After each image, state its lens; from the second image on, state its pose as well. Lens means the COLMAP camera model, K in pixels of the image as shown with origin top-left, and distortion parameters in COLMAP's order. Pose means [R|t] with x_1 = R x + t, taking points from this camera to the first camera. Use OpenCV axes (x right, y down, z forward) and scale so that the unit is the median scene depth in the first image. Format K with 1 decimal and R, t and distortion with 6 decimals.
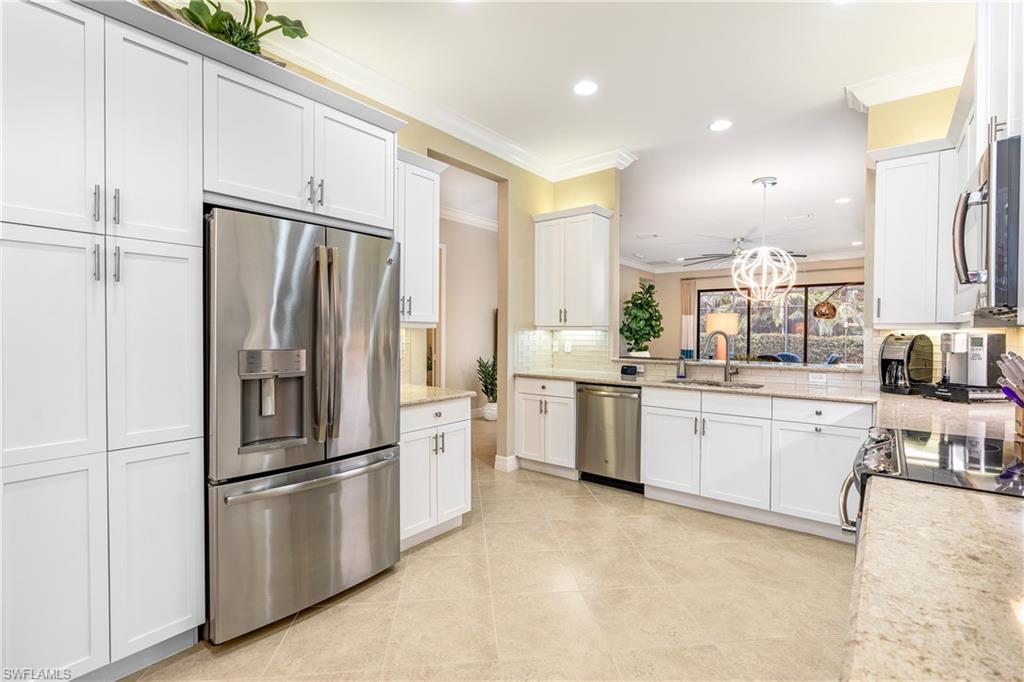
lens RADIAL K [[482.6, 0, 516.4], [0, 482.6, 332.0], [0, 0, 1]] dist [-0.034434, 0.017357]
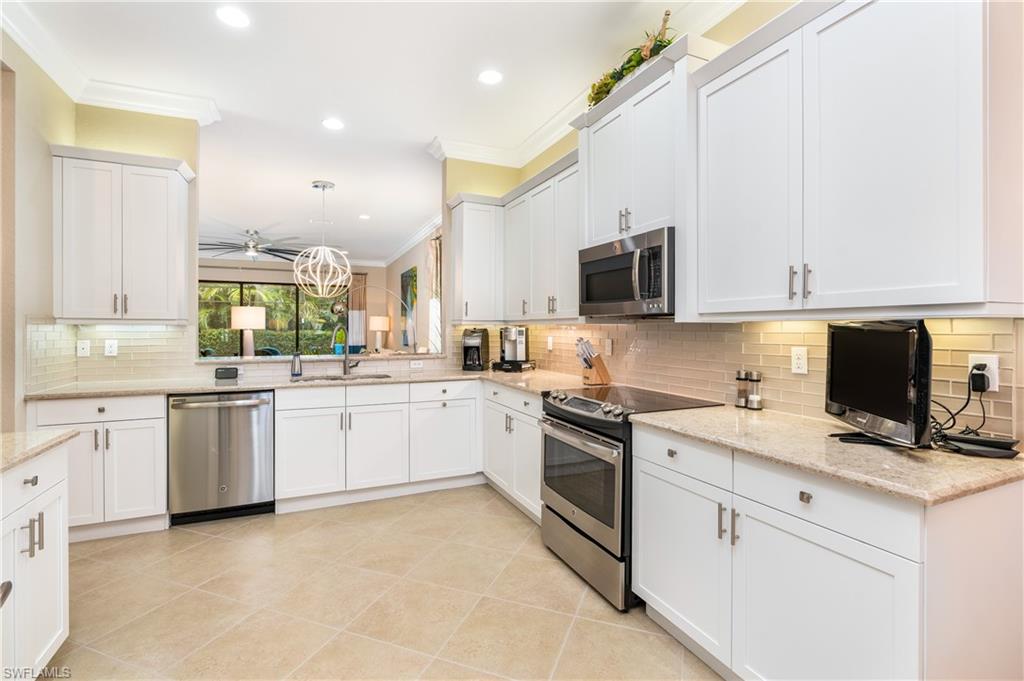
lens RADIAL K [[465.4, 0, 515.2], [0, 465.4, 324.8], [0, 0, 1]] dist [-0.000762, -0.000051]
pose [[0.446046, 0.003043, 0.895005, -0.287179], [0.001882, 0.999989, -0.004338, 0.000424], [-0.895008, 0.003619, 0.446035, 0.214034]]
